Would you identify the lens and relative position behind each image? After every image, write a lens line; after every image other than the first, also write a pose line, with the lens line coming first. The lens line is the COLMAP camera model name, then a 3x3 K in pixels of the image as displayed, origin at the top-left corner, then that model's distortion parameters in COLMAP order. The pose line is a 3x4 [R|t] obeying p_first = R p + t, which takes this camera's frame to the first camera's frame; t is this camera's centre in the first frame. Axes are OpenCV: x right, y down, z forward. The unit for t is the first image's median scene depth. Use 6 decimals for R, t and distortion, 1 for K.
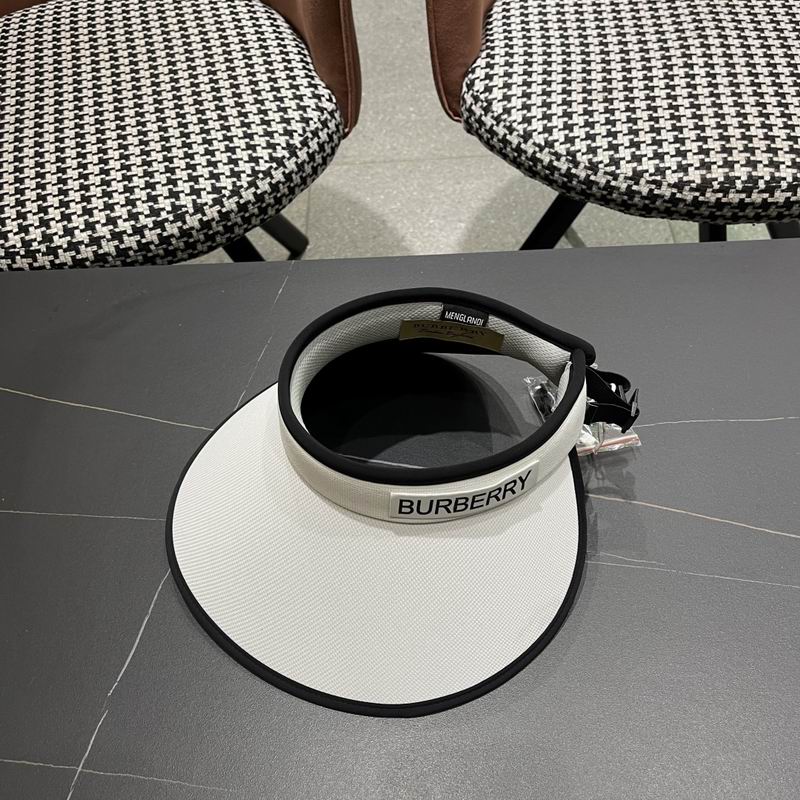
lens RADIAL K [[833.1, 0, 397.7], [0, 833.1, 408.0], [0, 0, 1]] dist [0.016743, 0.000000]
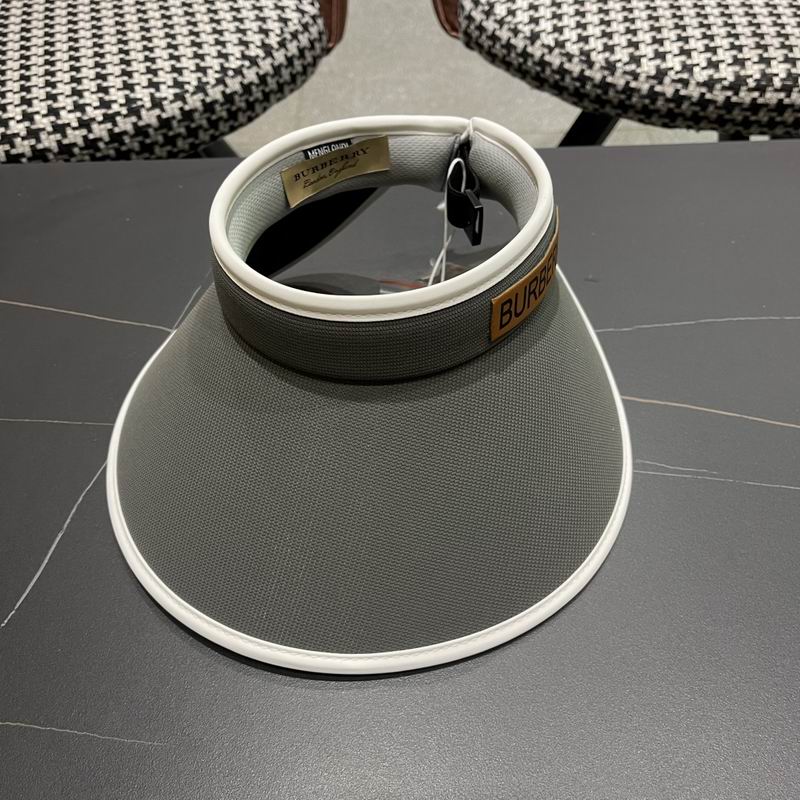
lens RADIAL K [[833.1, 0, 401.7], [0, 833.1, 411.4], [0, 0, 1]] dist [0.016743, 0.000000]
pose [[0.999657, 0.012617, 0.022966, -0.000929], [-0.011379, 0.998516, -0.053262, 0.120818], [-0.023604, 0.052983, 0.998316, 0.143565]]
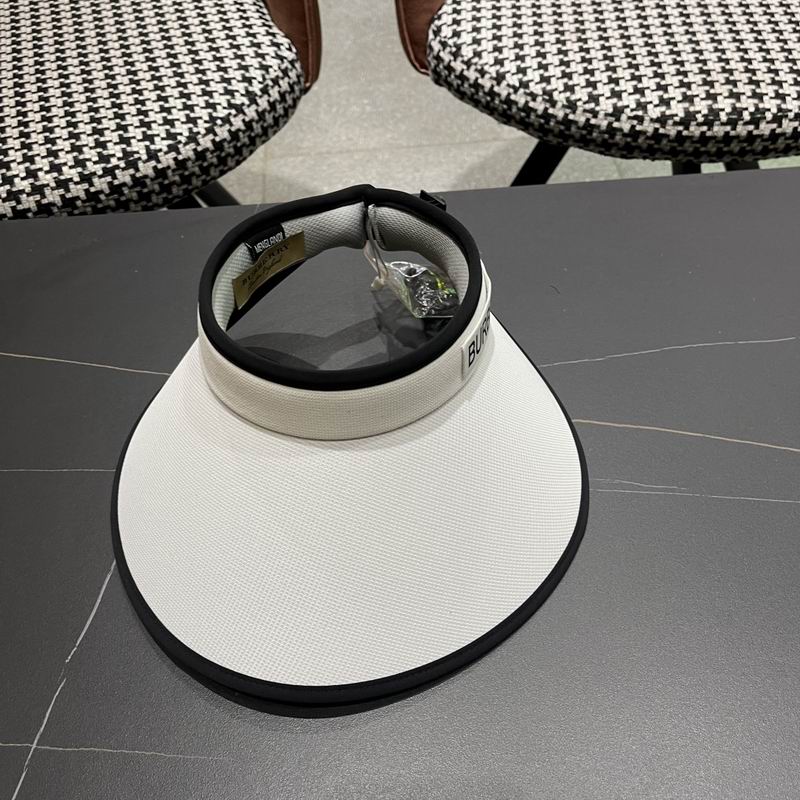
lens RADIAL K [[833.1, 0, 402.4], [0, 833.1, 407.3], [0, 0, 1]] dist [0.016743, 0.000000]
pose [[0.997423, -0.036072, 0.062025, -0.029751], [0.038597, 0.998454, -0.040007, 0.085259], [-0.060486, 0.042298, 0.997272, 0.072970]]
